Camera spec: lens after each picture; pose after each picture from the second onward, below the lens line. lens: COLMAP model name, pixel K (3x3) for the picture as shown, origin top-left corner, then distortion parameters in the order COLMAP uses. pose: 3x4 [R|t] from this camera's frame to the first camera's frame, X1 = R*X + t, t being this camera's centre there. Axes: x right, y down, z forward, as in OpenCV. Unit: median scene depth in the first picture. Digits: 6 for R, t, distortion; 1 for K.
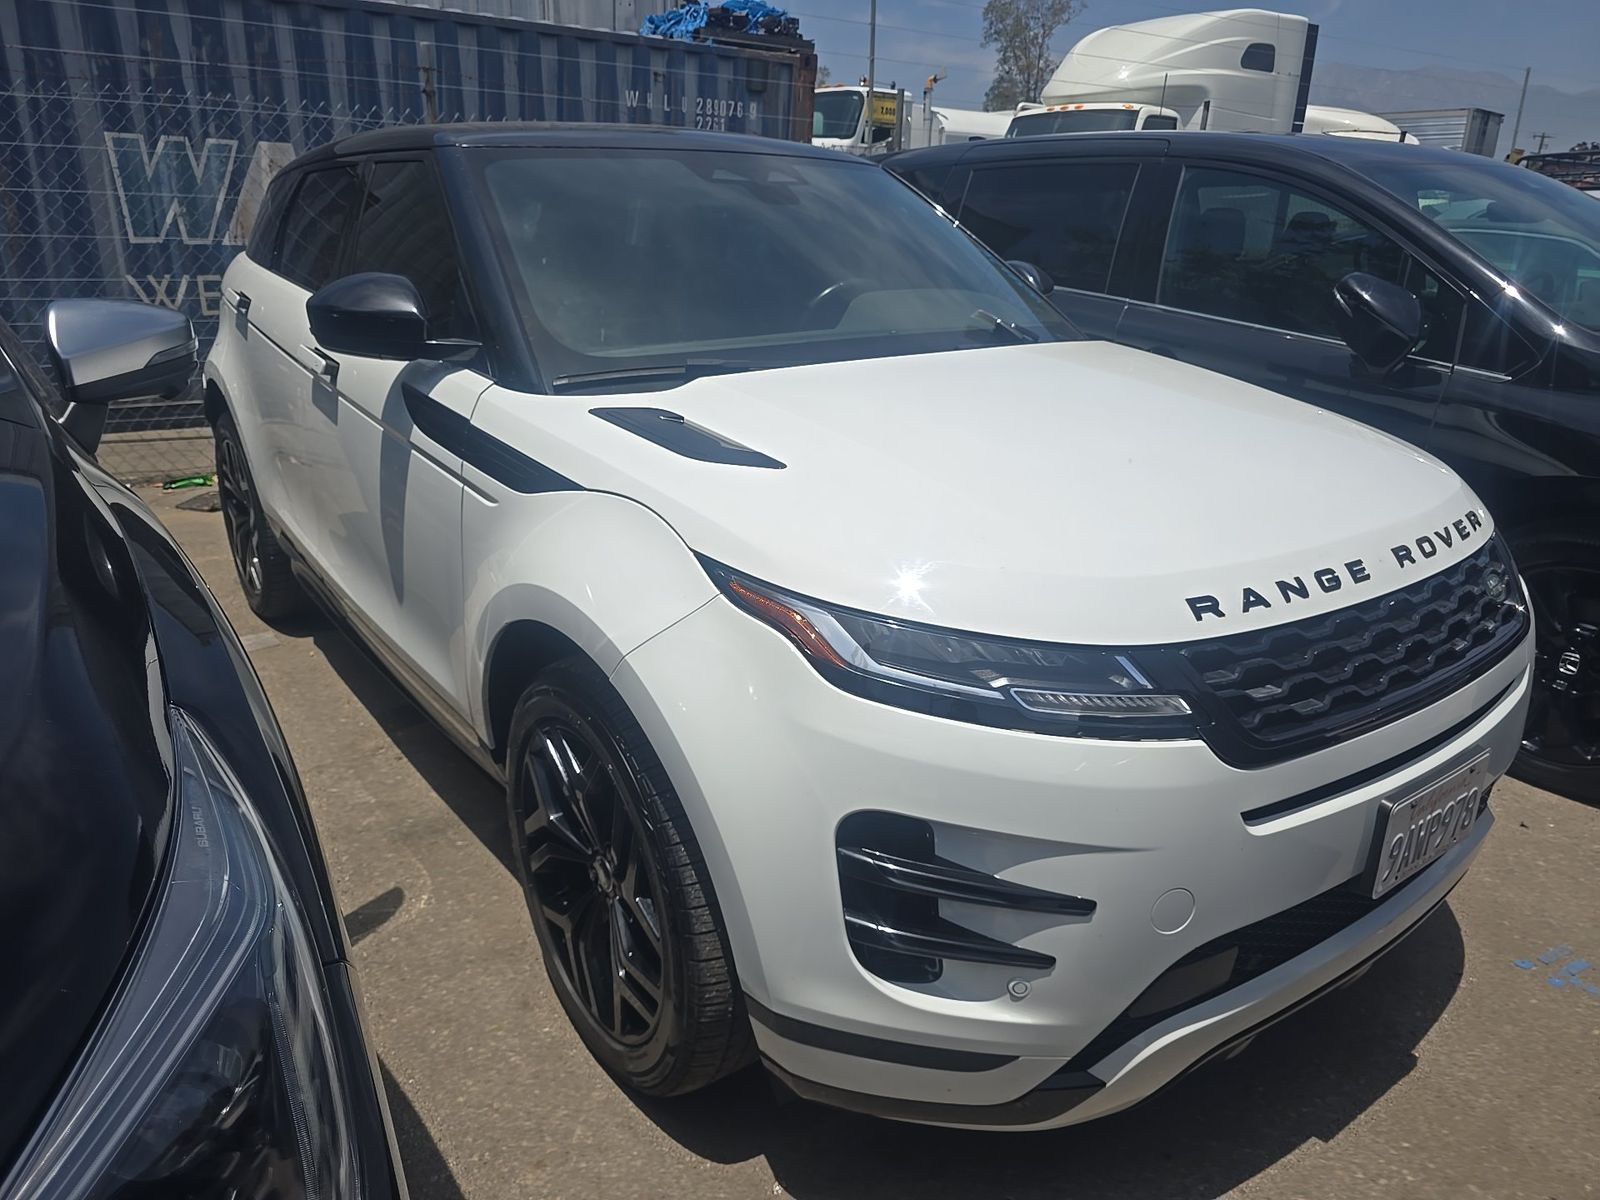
lens RADIAL K [[1091.2, 0, 796.8], [0, 1091.2, 597.7], [0, 0, 1]] dist [0.025694, -0.022125]
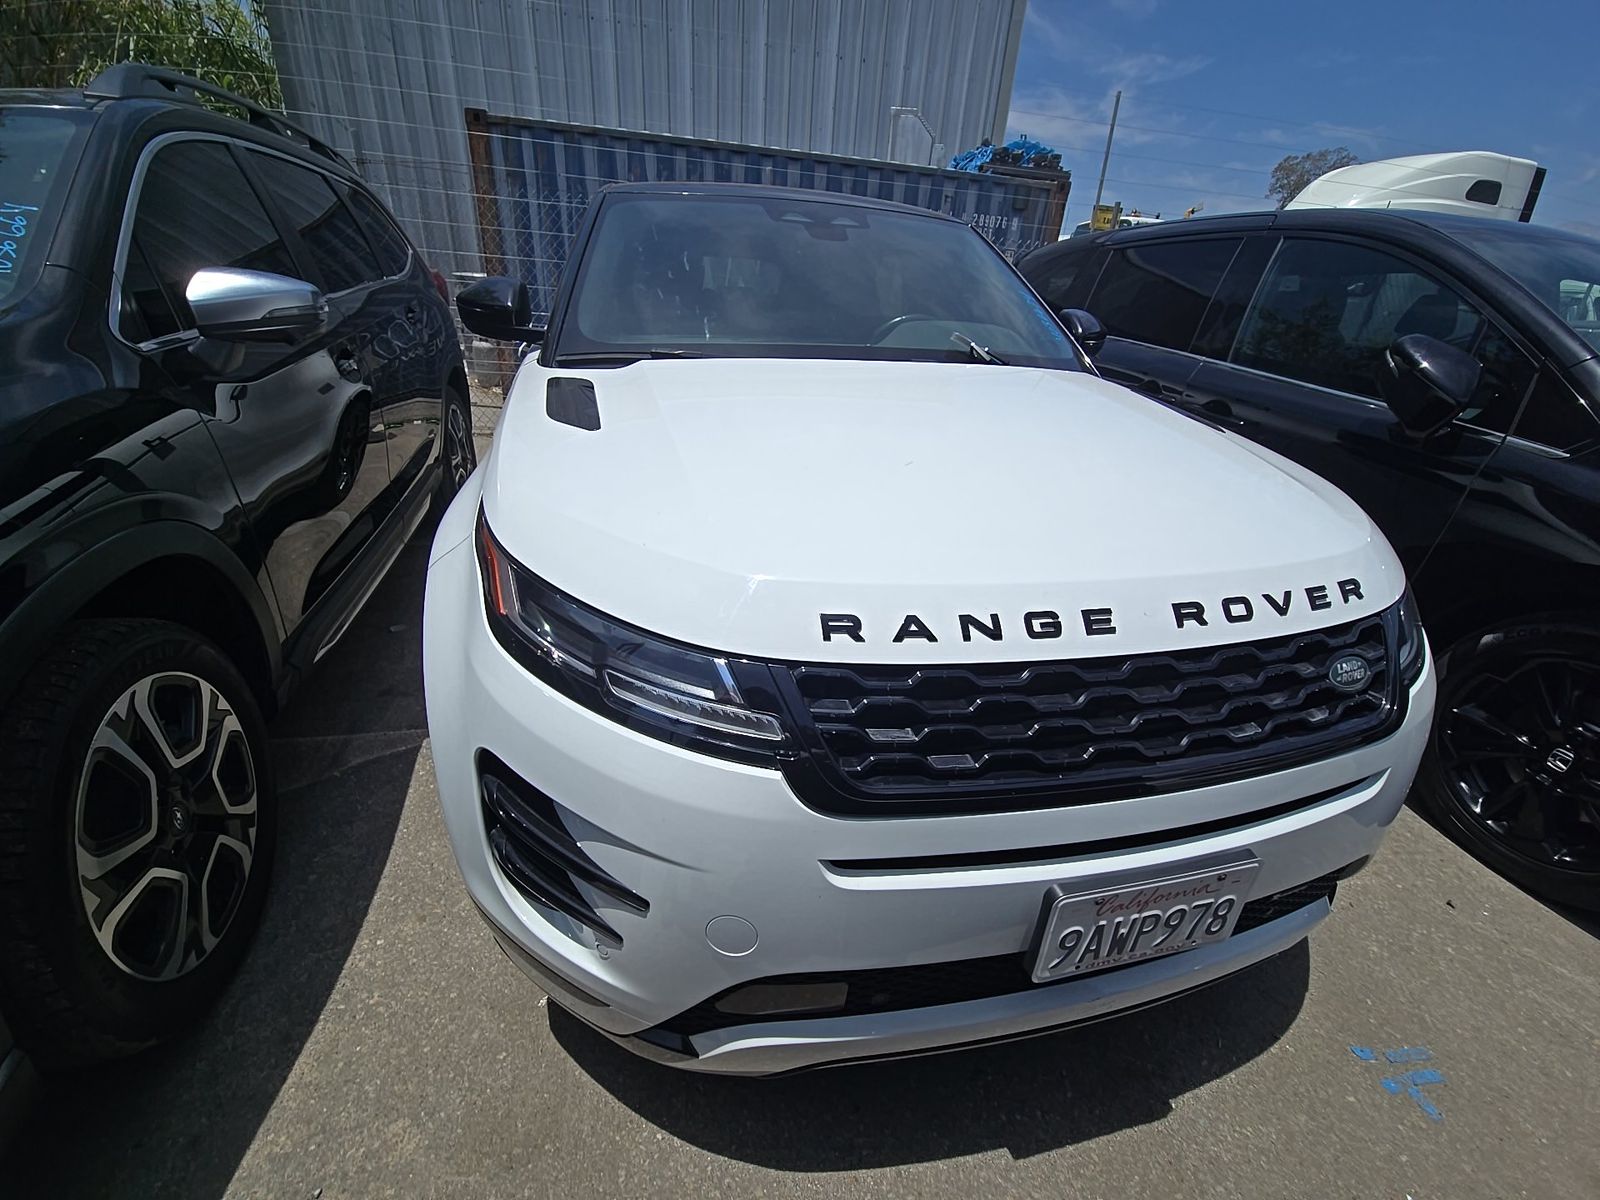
lens RADIAL K [[656.7, 0, 799.0], [0, 656.7, 603.3], [0, 0, 1]] dist [-0.000285, -0.001634]
pose [[0.923356, 0.189958, -0.333662, 0.400506], [-0.161006, 0.980503, 0.112655, -0.049939], [0.348556, -0.050299, 0.935937, 0.382711]]
